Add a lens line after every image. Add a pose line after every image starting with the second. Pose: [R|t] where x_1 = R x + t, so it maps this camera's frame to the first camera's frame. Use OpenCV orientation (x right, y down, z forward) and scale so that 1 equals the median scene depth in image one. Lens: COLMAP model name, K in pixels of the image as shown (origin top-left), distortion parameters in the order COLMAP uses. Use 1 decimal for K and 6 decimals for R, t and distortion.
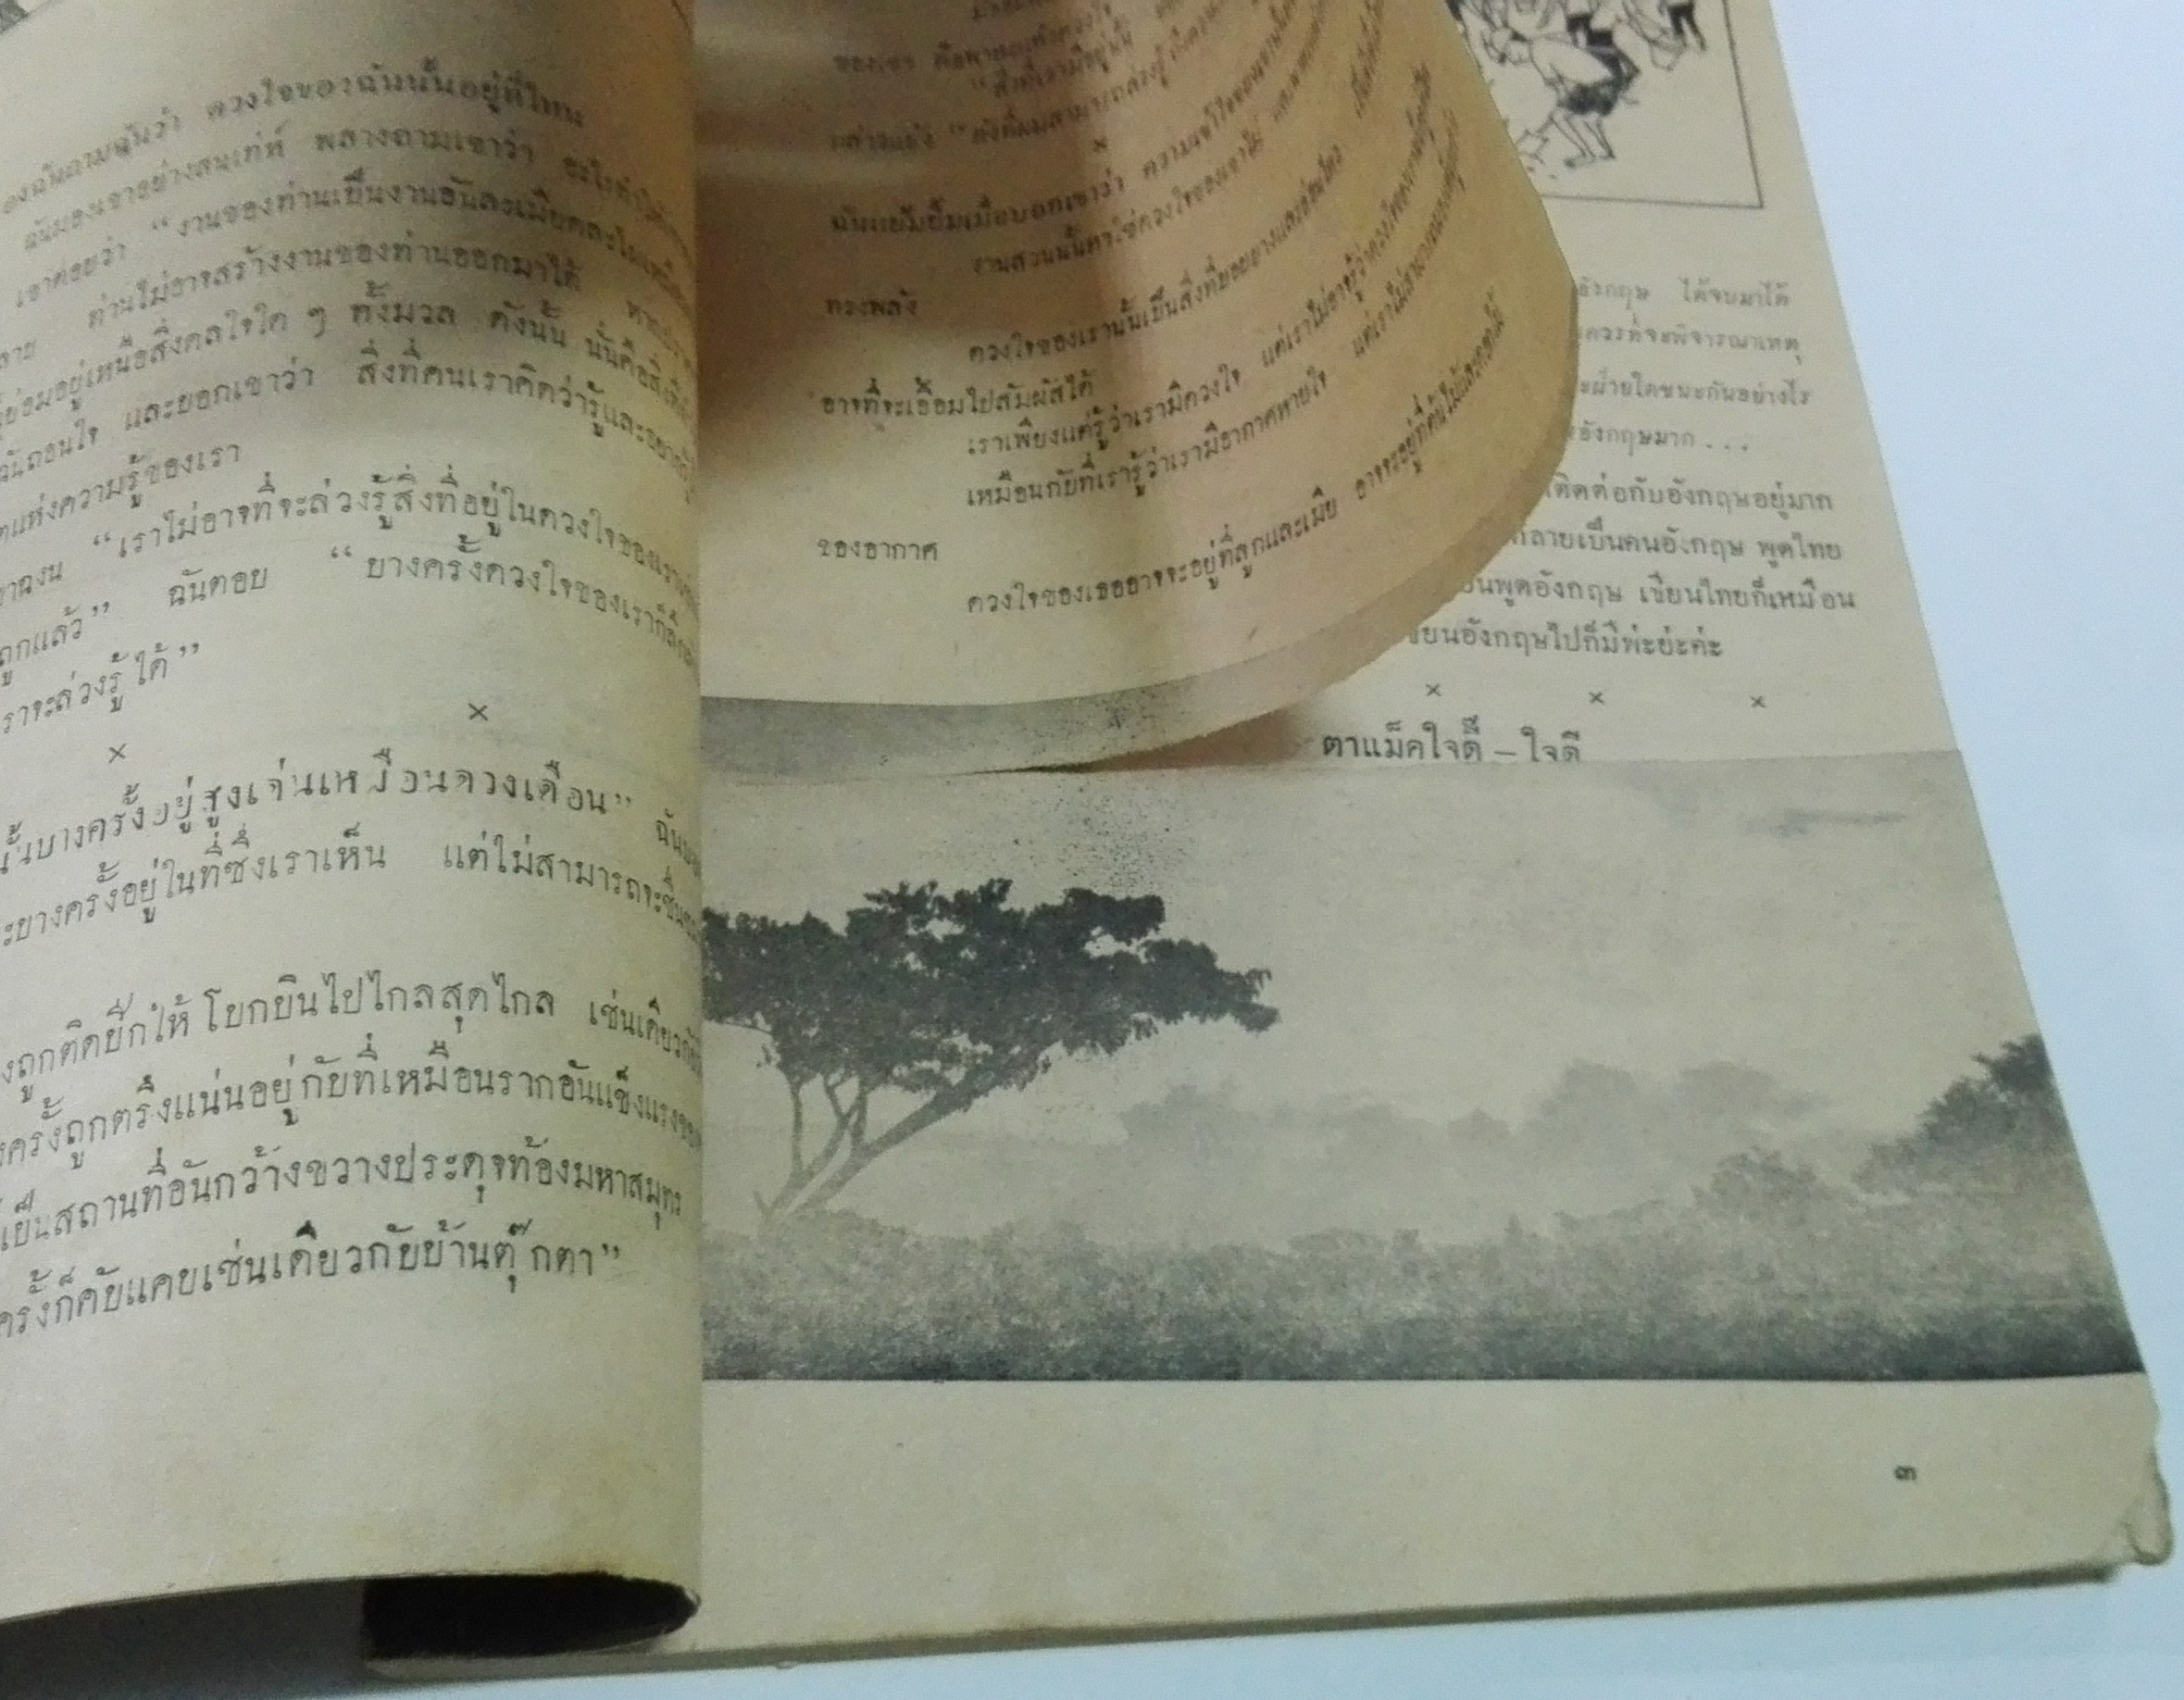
lens RADIAL K [[1600.9, 0, 1092.0], [0, 1600.9, 850.0], [0, 0, 1]] dist [0.014436, 0.000837]
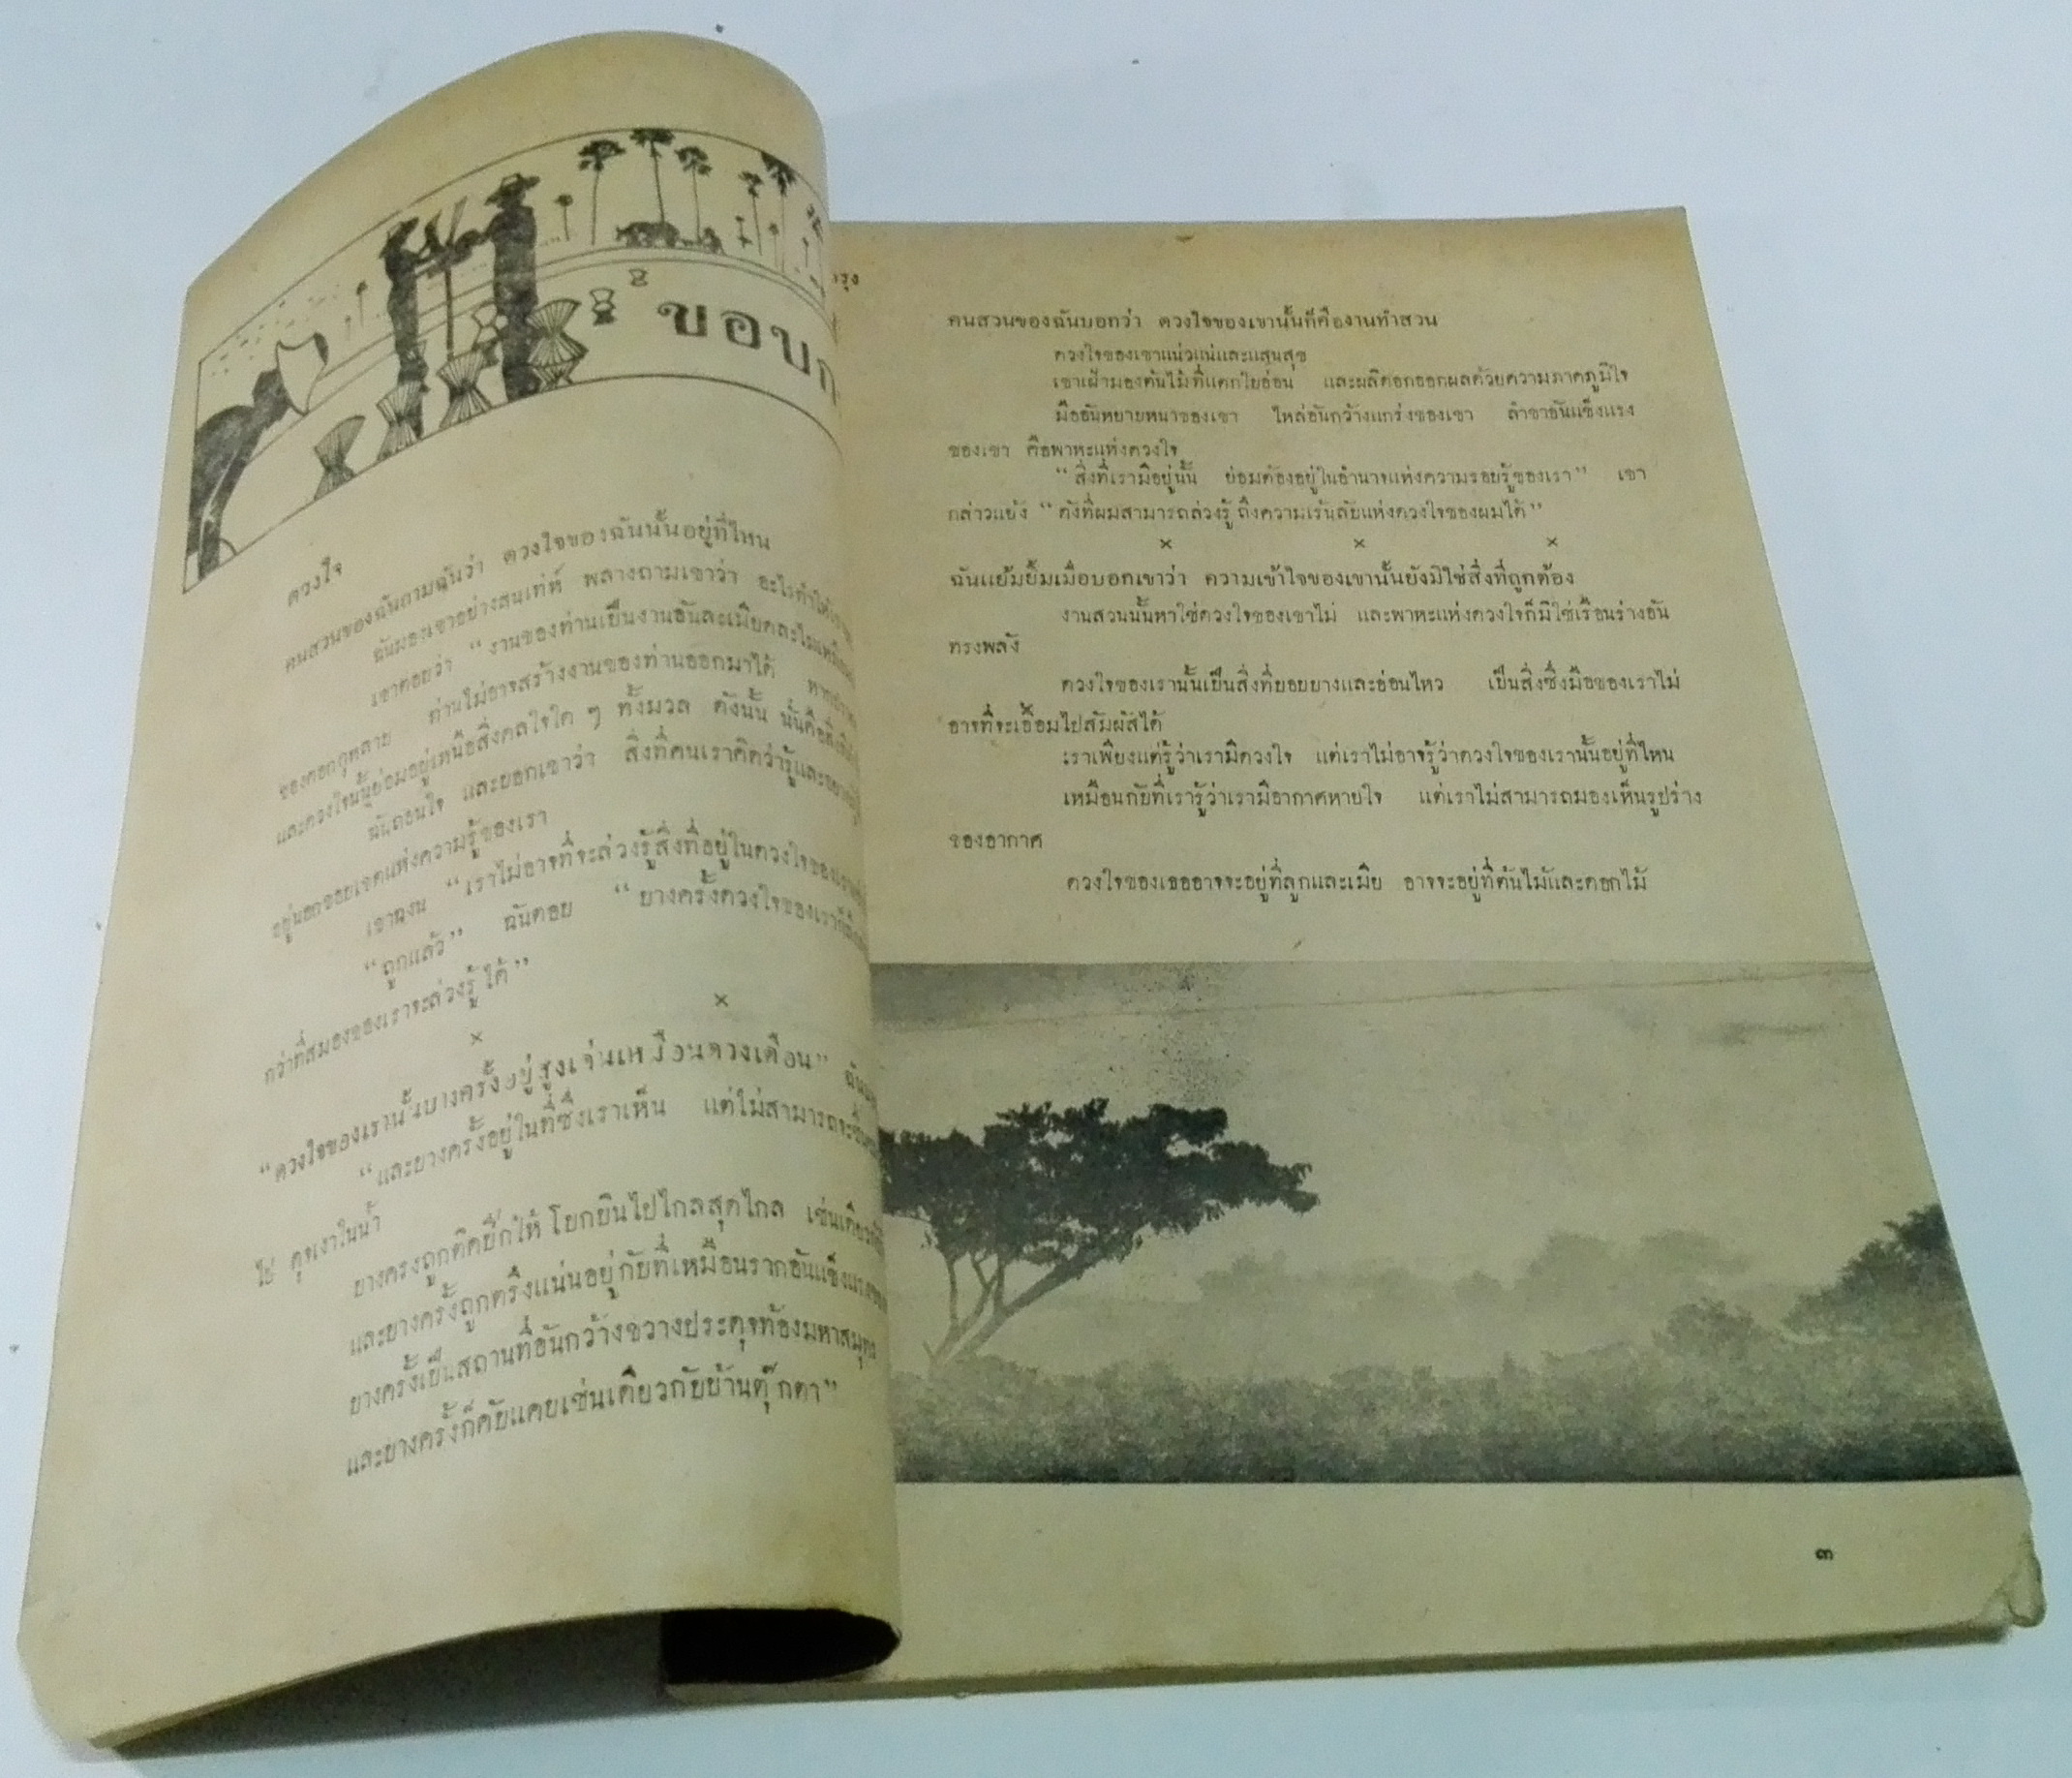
lens RADIAL K [[1933.8, 0, 1036.0], [0, 1933.8, 889.0], [0, 0, 1]] dist [0.043453, 0.012732]
pose [[0.993992, -0.038341, -0.102521, 0.062922], [0.035461, 0.998928, -0.029767, -0.113286], [0.103553, 0.025952, 0.994285, -0.607825]]
